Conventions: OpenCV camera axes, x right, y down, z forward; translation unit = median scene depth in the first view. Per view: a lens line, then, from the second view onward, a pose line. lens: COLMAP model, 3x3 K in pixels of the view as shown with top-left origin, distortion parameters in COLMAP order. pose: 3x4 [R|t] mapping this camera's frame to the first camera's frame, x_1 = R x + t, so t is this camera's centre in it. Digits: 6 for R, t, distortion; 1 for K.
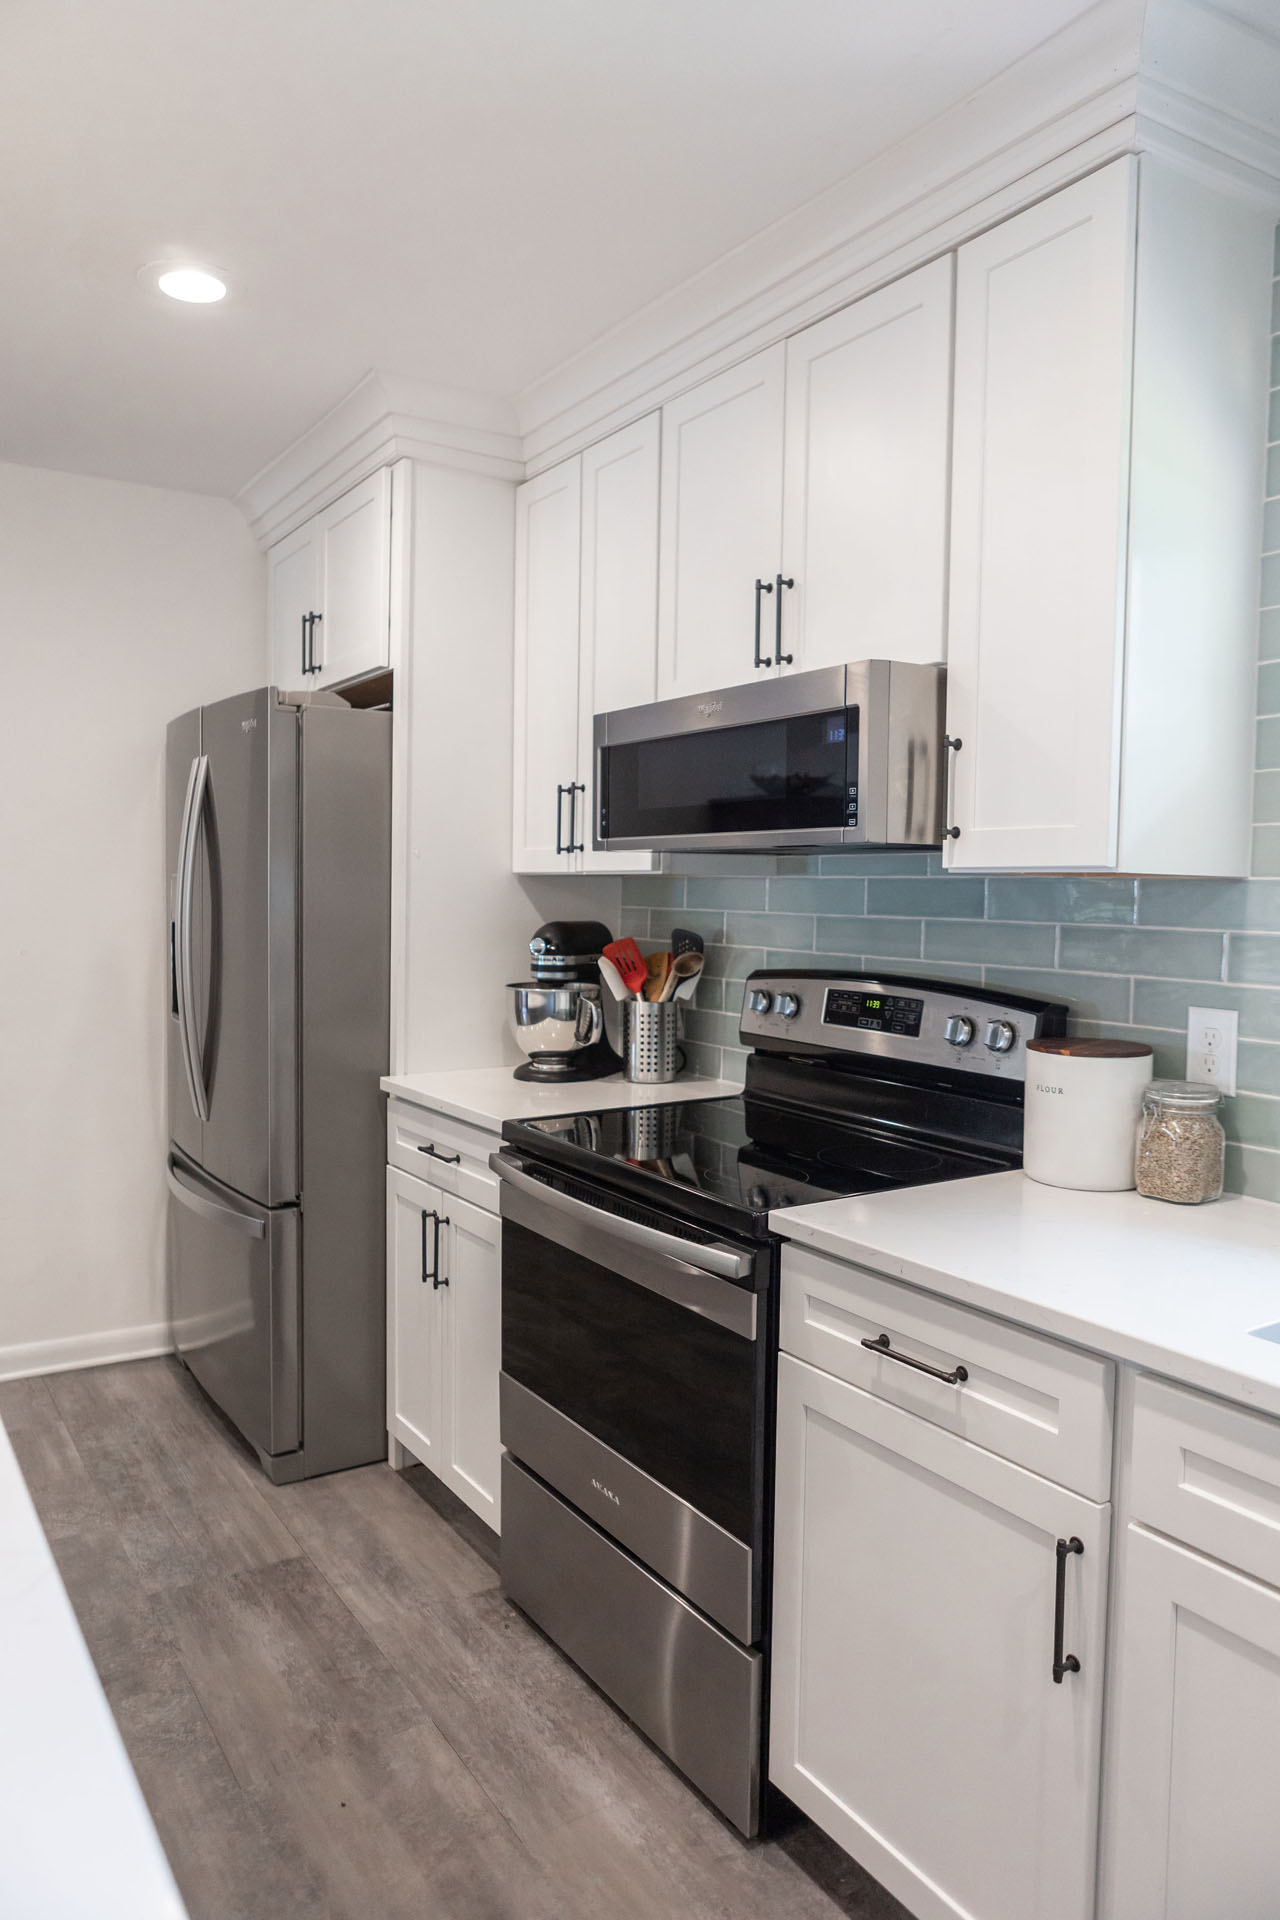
lens RADIAL K [[1294.8, 0, 633.0], [0, 1294.8, 956.4], [0, 0, 1]] dist [-0.030412, 0.021426]
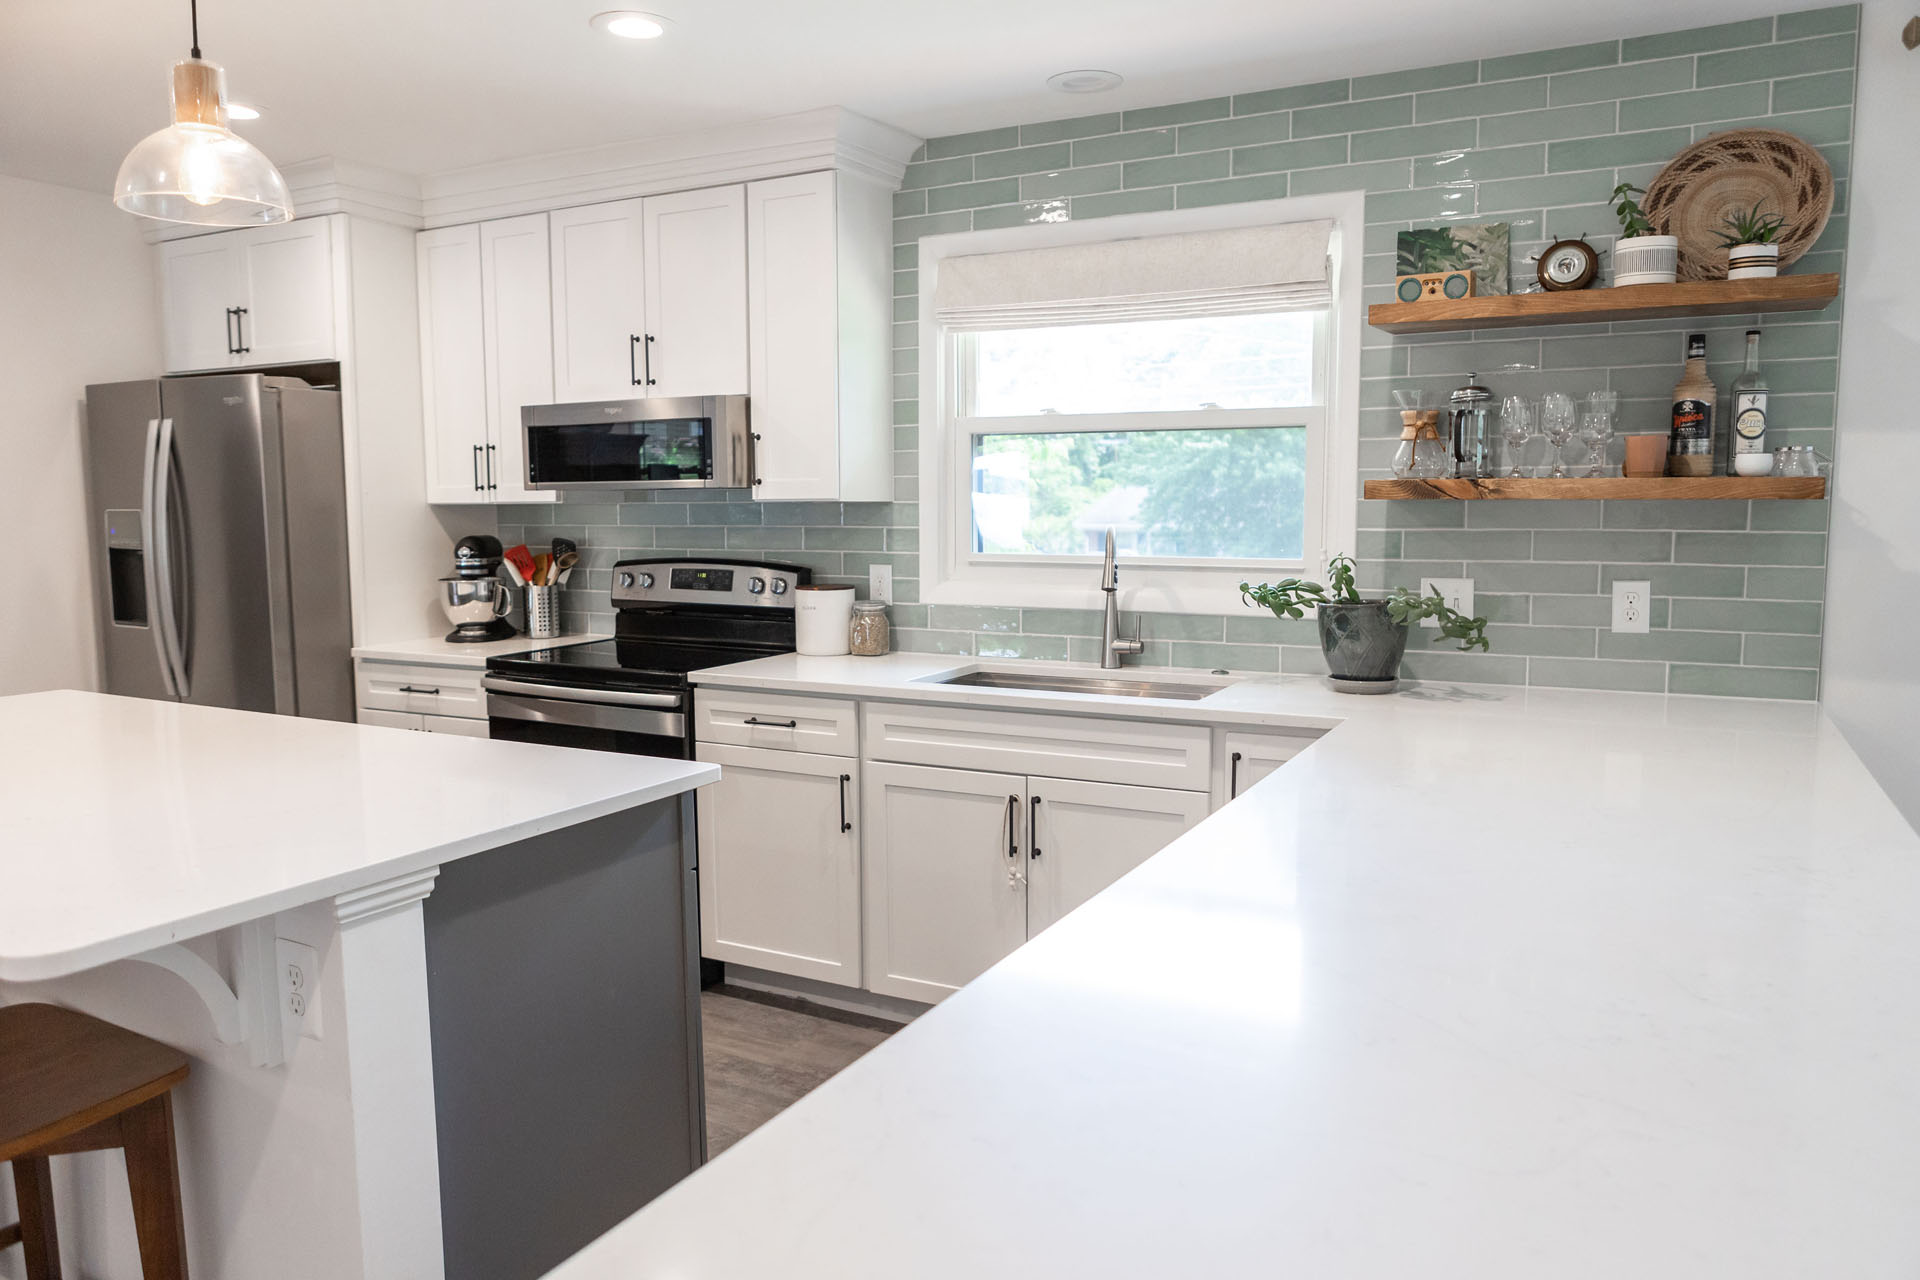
lens RADIAL K [[1320.1, 0, 968.2], [0, 1320.1, 636.8], [0, 0, 1]] dist [-0.030635, 0.023757]
pose [[0.869348, -0.068388, 0.489446, -0.382006], [0.042858, 0.997081, 0.063192, 0.022102], [-0.492339, -0.033959, 0.869741, -0.741690]]
